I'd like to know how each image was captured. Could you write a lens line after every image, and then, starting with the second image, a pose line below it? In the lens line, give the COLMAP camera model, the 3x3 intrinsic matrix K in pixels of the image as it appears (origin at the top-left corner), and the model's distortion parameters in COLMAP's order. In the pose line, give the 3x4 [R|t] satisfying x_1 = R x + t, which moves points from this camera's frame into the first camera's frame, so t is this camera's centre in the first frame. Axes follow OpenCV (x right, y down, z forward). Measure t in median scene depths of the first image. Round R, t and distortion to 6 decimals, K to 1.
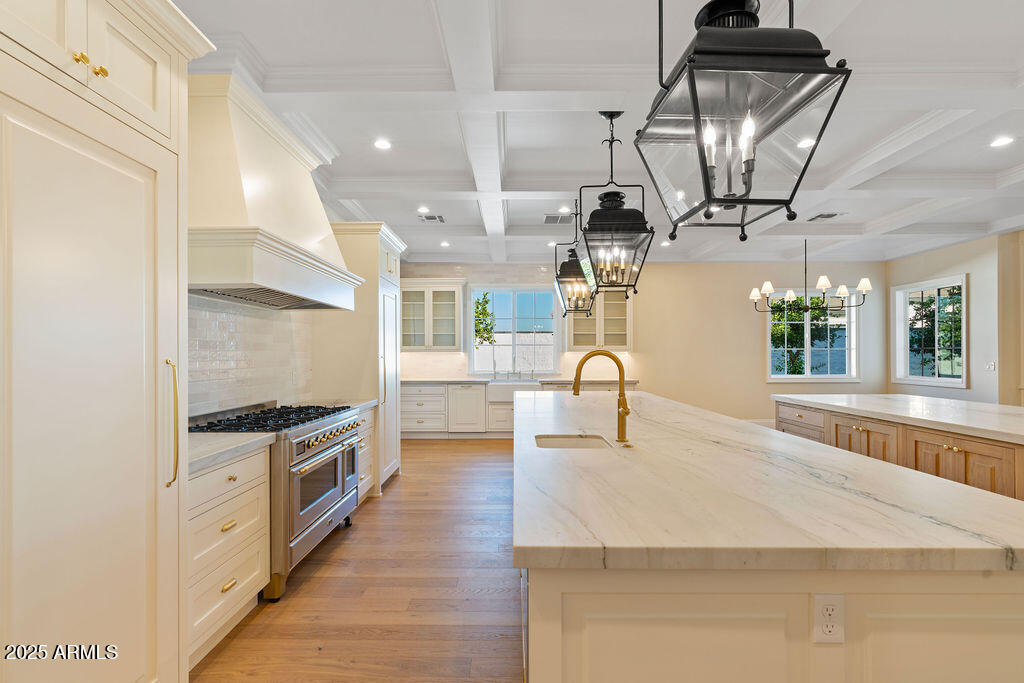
lens RADIAL K [[471.2, 0, 531.9], [0, 471.2, 354.9], [0, 0, 1]] dist [-0.002003, -0.000178]
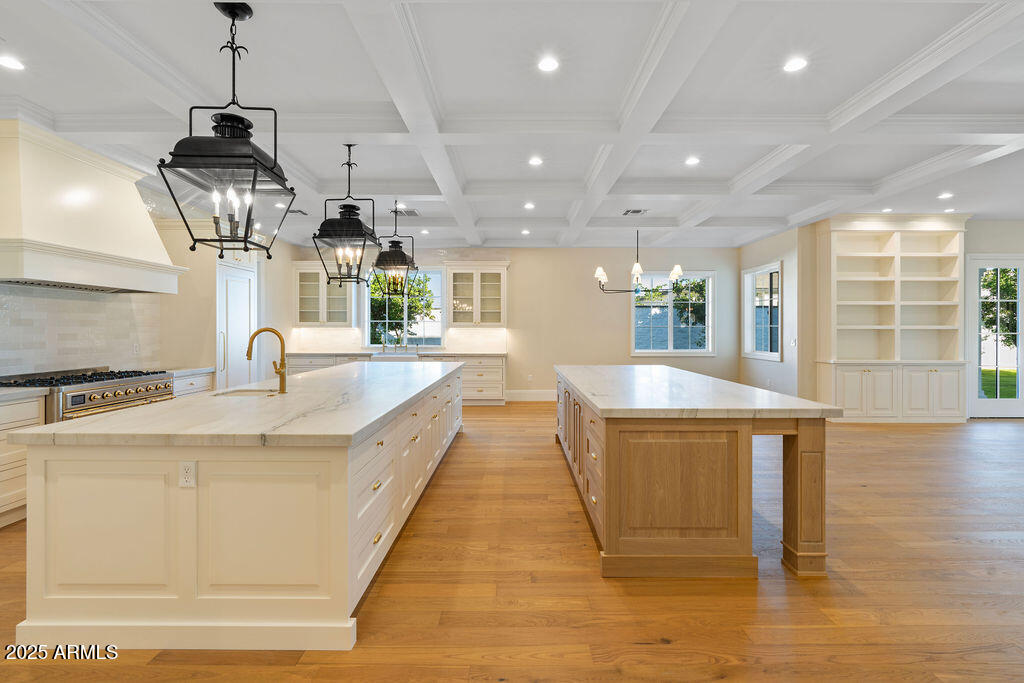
lens RADIAL K [[463.2, 0, 512.6], [0, 463.2, 334.0], [0, 0, 1]] dist [-0.001005, -0.000112]
pose [[0.999979, 0.004353, 0.004723, 0.294860], [-0.004392, 0.999957, 0.008195, -0.002221], [-0.004688, -0.008215, 0.999955, -0.128776]]
